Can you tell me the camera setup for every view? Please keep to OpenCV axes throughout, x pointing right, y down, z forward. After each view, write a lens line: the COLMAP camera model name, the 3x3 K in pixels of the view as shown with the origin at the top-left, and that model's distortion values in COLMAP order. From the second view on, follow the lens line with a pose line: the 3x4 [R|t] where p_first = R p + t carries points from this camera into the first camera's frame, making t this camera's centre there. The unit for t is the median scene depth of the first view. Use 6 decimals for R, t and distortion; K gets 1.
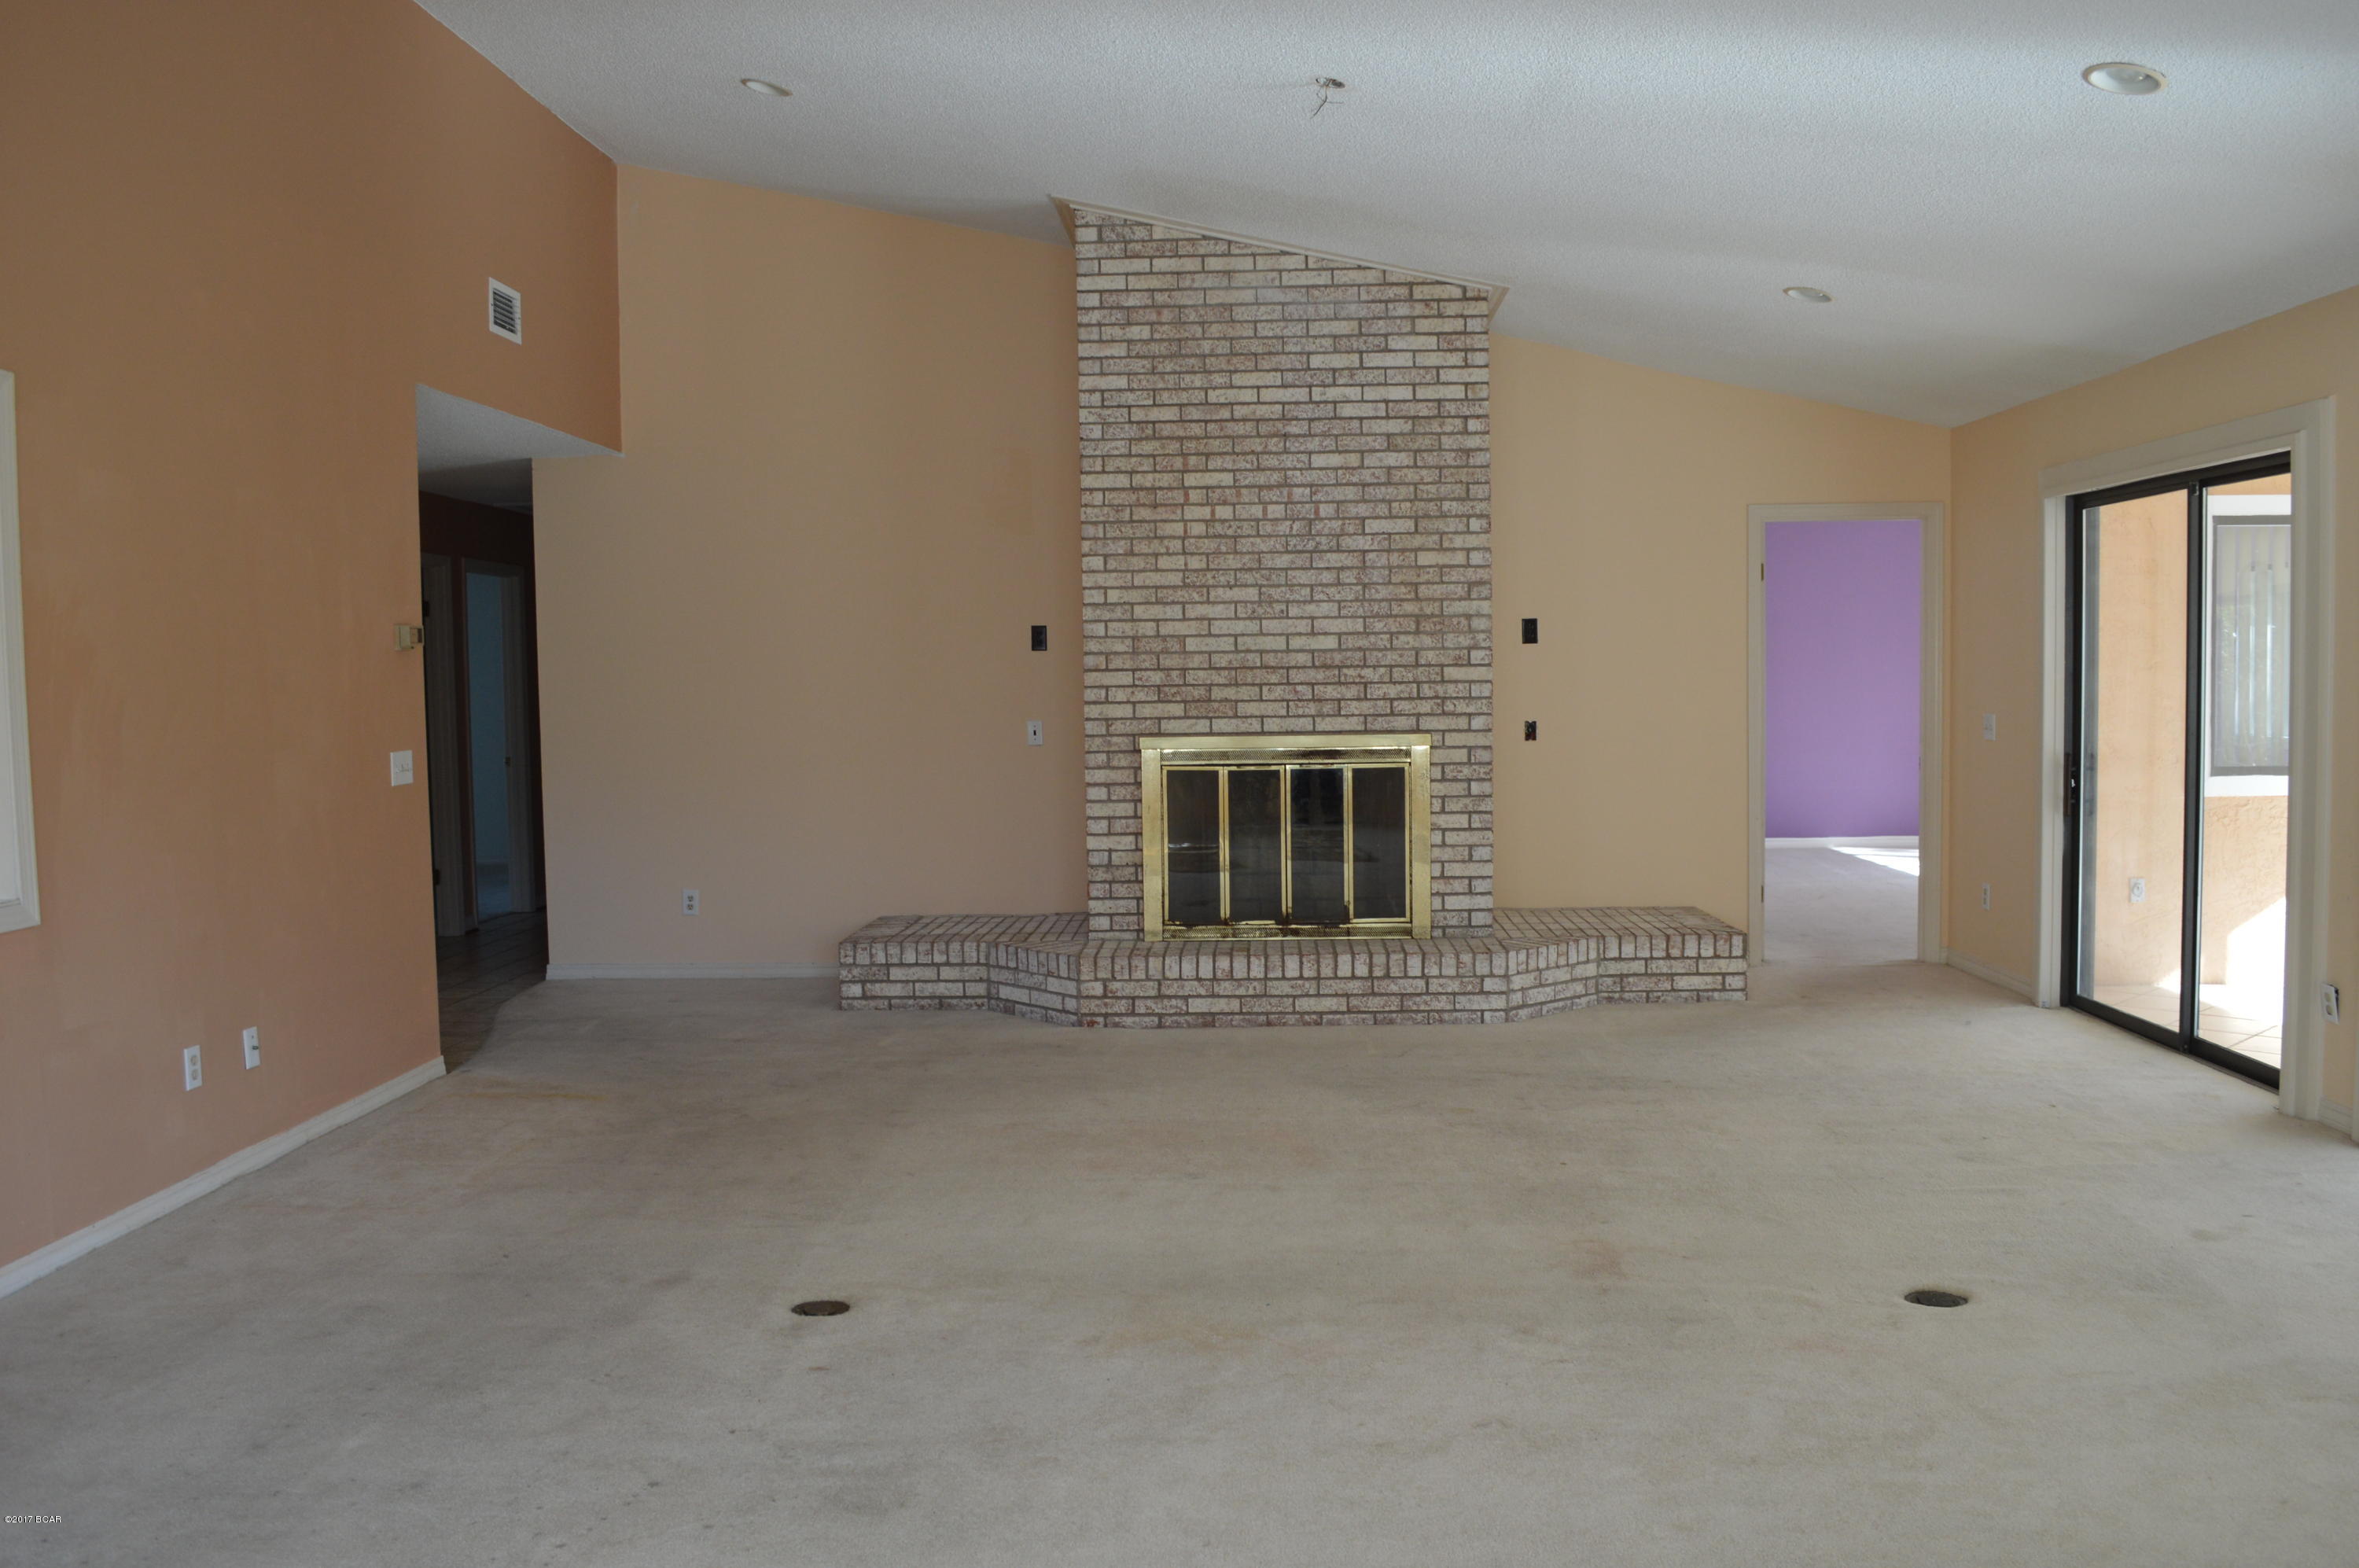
lens RADIAL K [[1876.7, 0, 1178.9], [0, 1876.7, 780.4], [0, 0, 1]] dist [-0.078390, 0.006094]
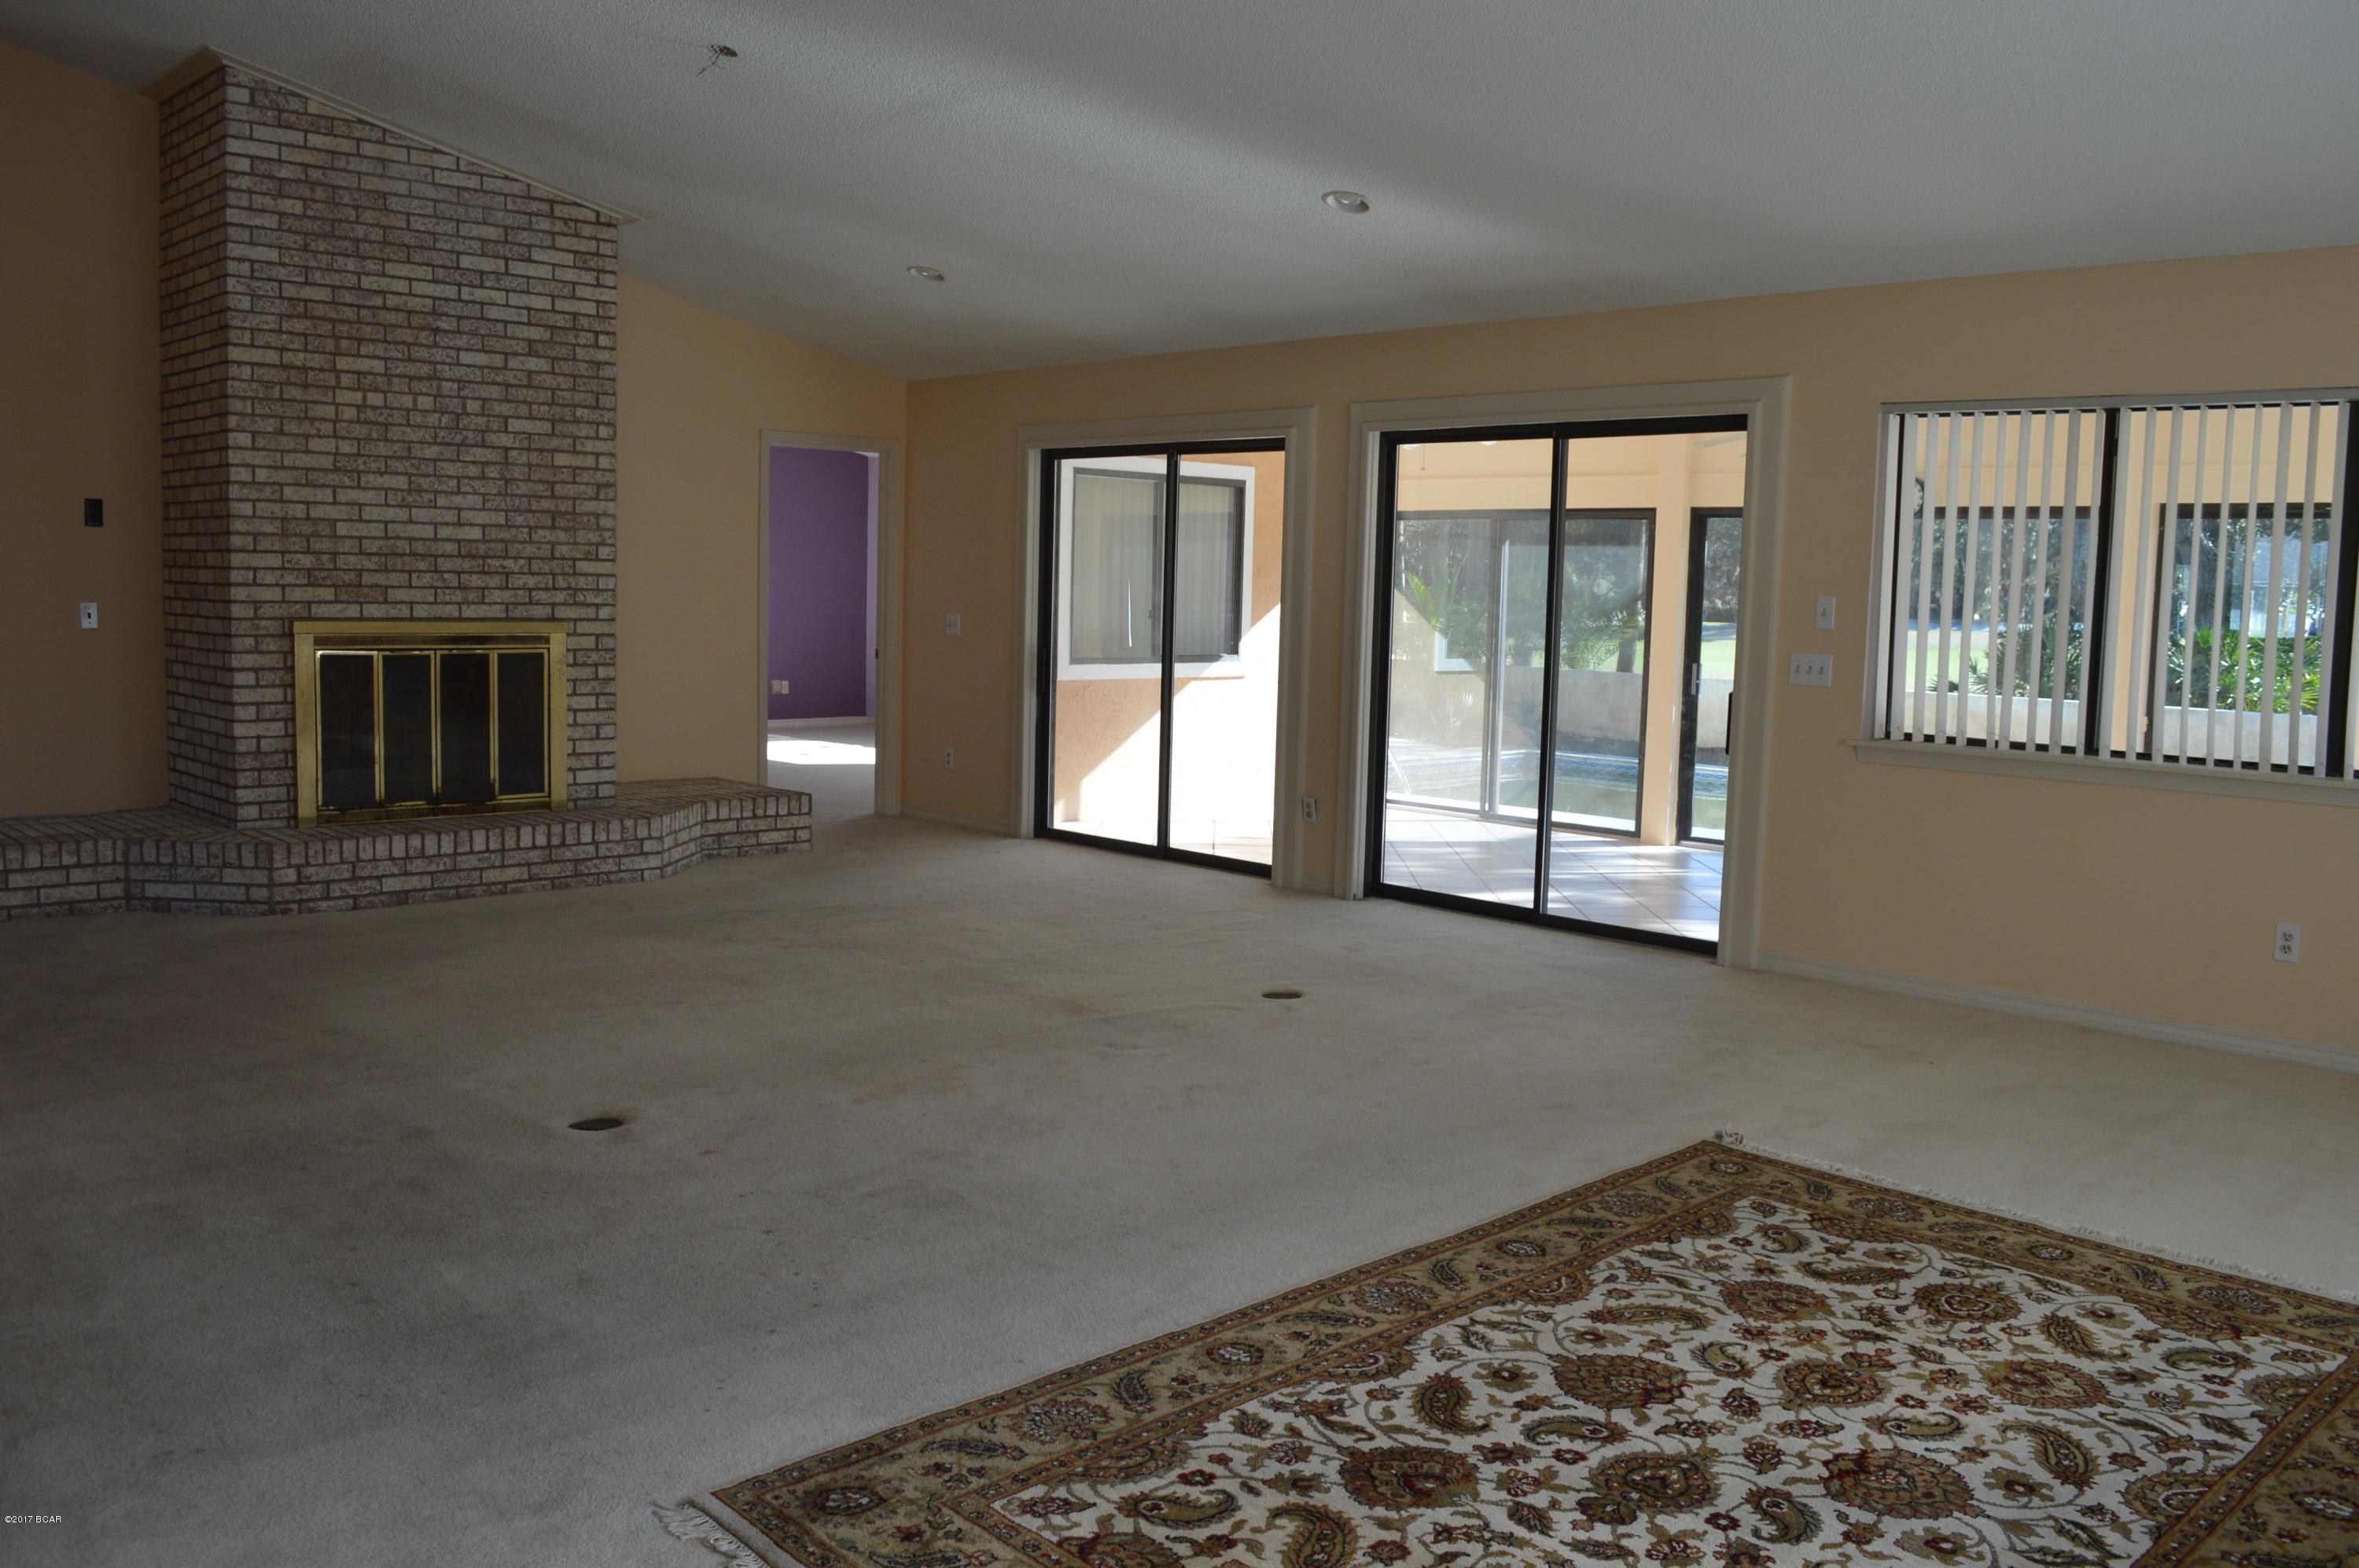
lens RADIAL K [[1876.7, 0, 1176.5], [0, 1876.7, 776.4], [0, 0, 1]] dist [-0.078390, 0.006094]
pose [[0.700088, -0.038542, 0.713015, -0.390813], [0.003410, 0.998711, 0.050637, 0.011100], [-0.714048, -0.033019, 0.699317, -0.008999]]
